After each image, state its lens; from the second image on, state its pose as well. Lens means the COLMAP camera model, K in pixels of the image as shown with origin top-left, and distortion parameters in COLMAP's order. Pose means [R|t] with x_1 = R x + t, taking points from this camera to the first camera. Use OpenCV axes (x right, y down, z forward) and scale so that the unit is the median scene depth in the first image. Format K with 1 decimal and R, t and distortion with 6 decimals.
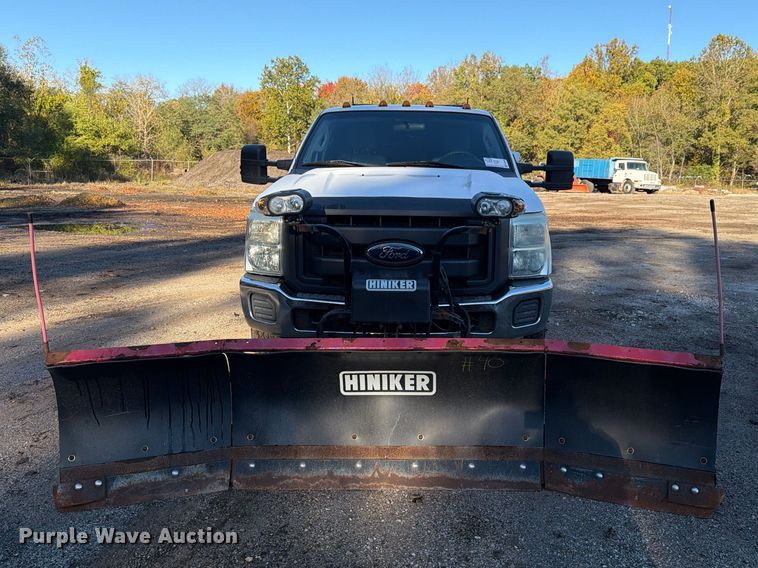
lens RADIAL K [[672.6, 0, 428.2], [0, 672.6, 257.9], [0, 0, 1]] dist [0.120592, -0.218957]
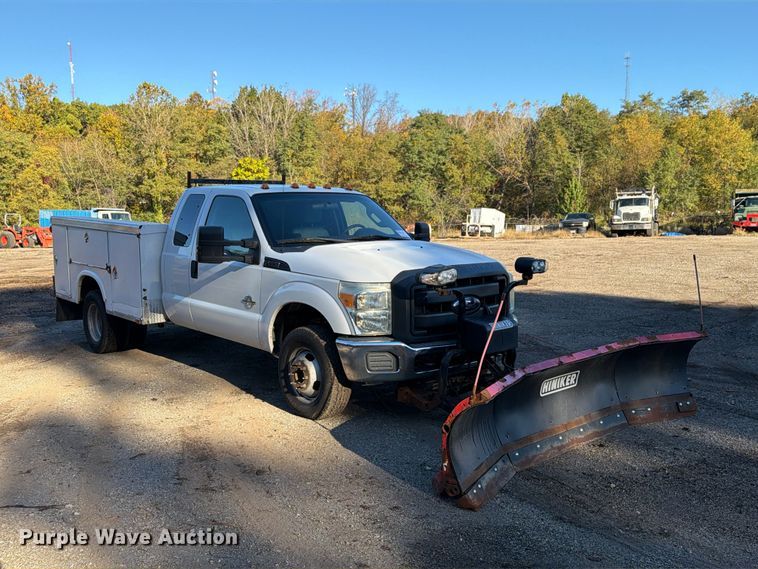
lens RADIAL K [[716.3, 0, 379.0], [0, 716.3, 284.5], [0, 0, 1]] dist [0.102919, -0.212068]
pose [[0.743610, -0.089263, 0.662628, -1.102508], [0.111954, 0.993679, 0.008223, -0.077746], [-0.659174, 0.068069, 0.748904, 0.006728]]
